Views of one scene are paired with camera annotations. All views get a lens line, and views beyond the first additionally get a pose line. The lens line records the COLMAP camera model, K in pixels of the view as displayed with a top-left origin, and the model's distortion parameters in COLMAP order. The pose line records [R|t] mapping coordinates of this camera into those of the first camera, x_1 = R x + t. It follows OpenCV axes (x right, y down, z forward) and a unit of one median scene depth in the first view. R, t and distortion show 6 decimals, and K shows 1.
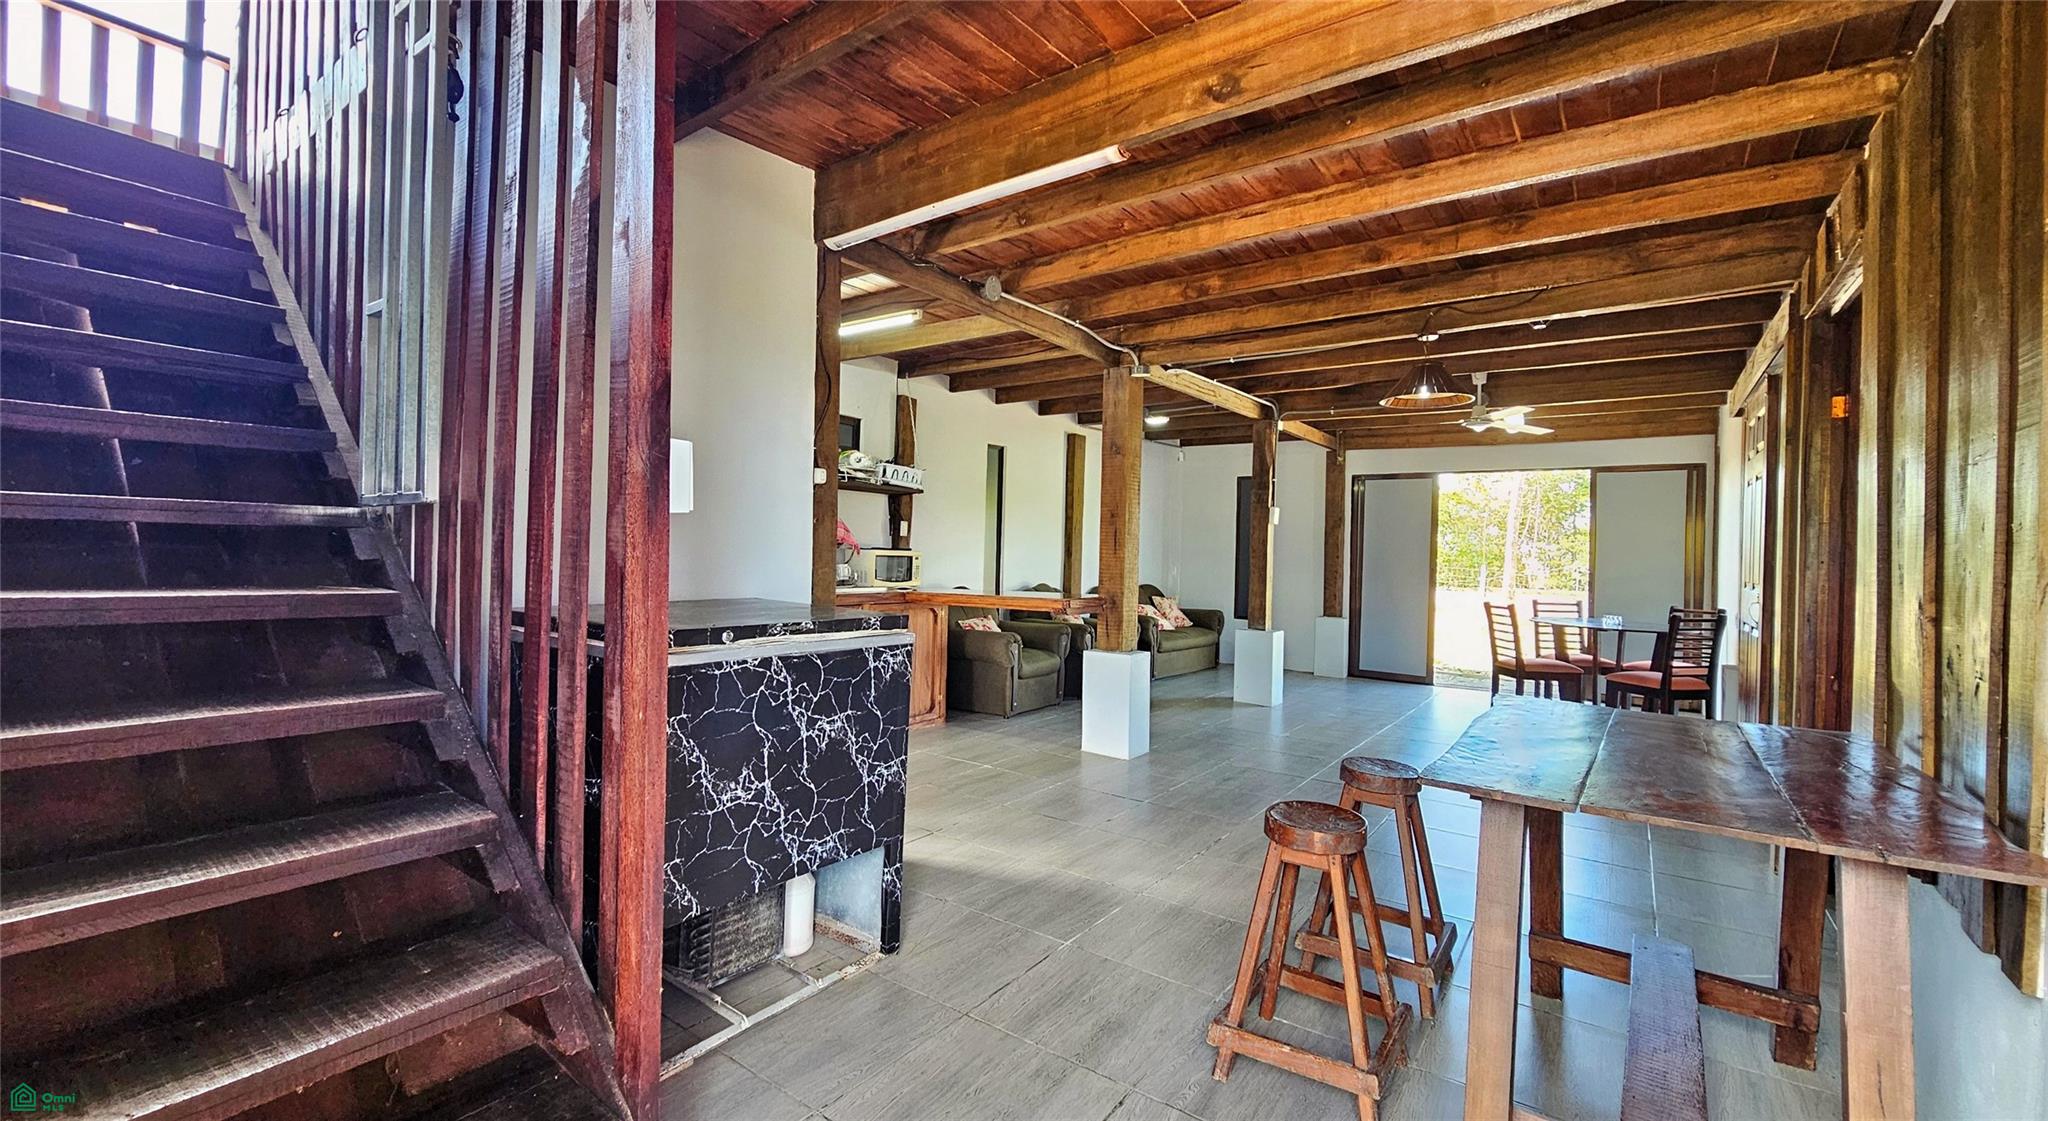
lens RADIAL K [[831.8, 0, 1024.0], [0, 831.8, 560.5], [0, 0, 1]] dist [-0.009621, -0.000172]
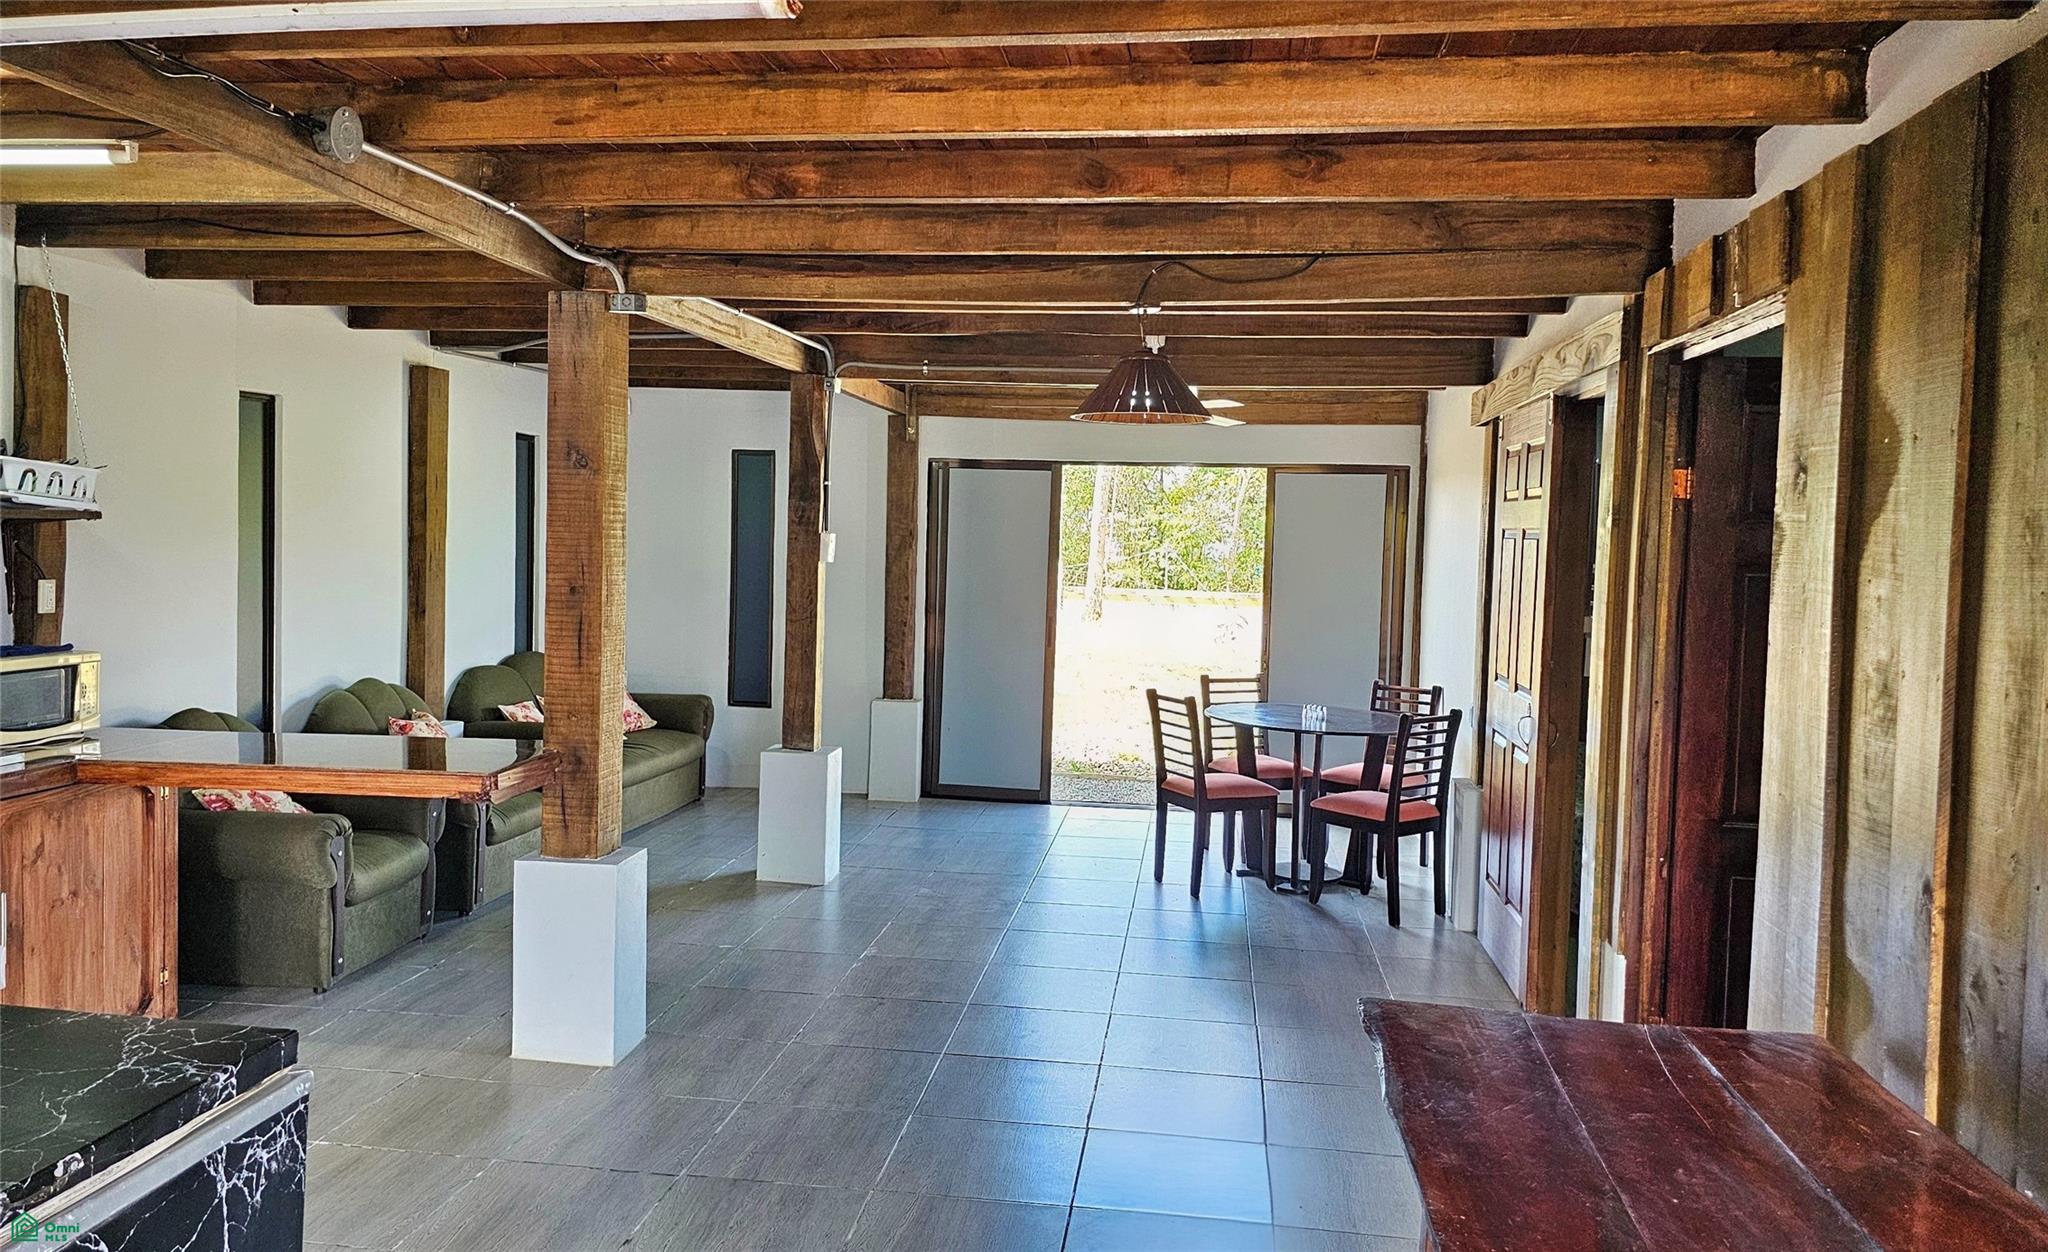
lens RADIAL K [[1472.3, 0, 1024.0], [0, 1472.3, 626.0], [0, 0, 1]] dist [0.064594, -0.075235]
pose [[0.878529, -0.025754, 0.476994, -0.069018], [-0.005049, 0.997989, 0.063184, -0.076069], [-0.477662, -0.057918, 0.876632, 0.071339]]
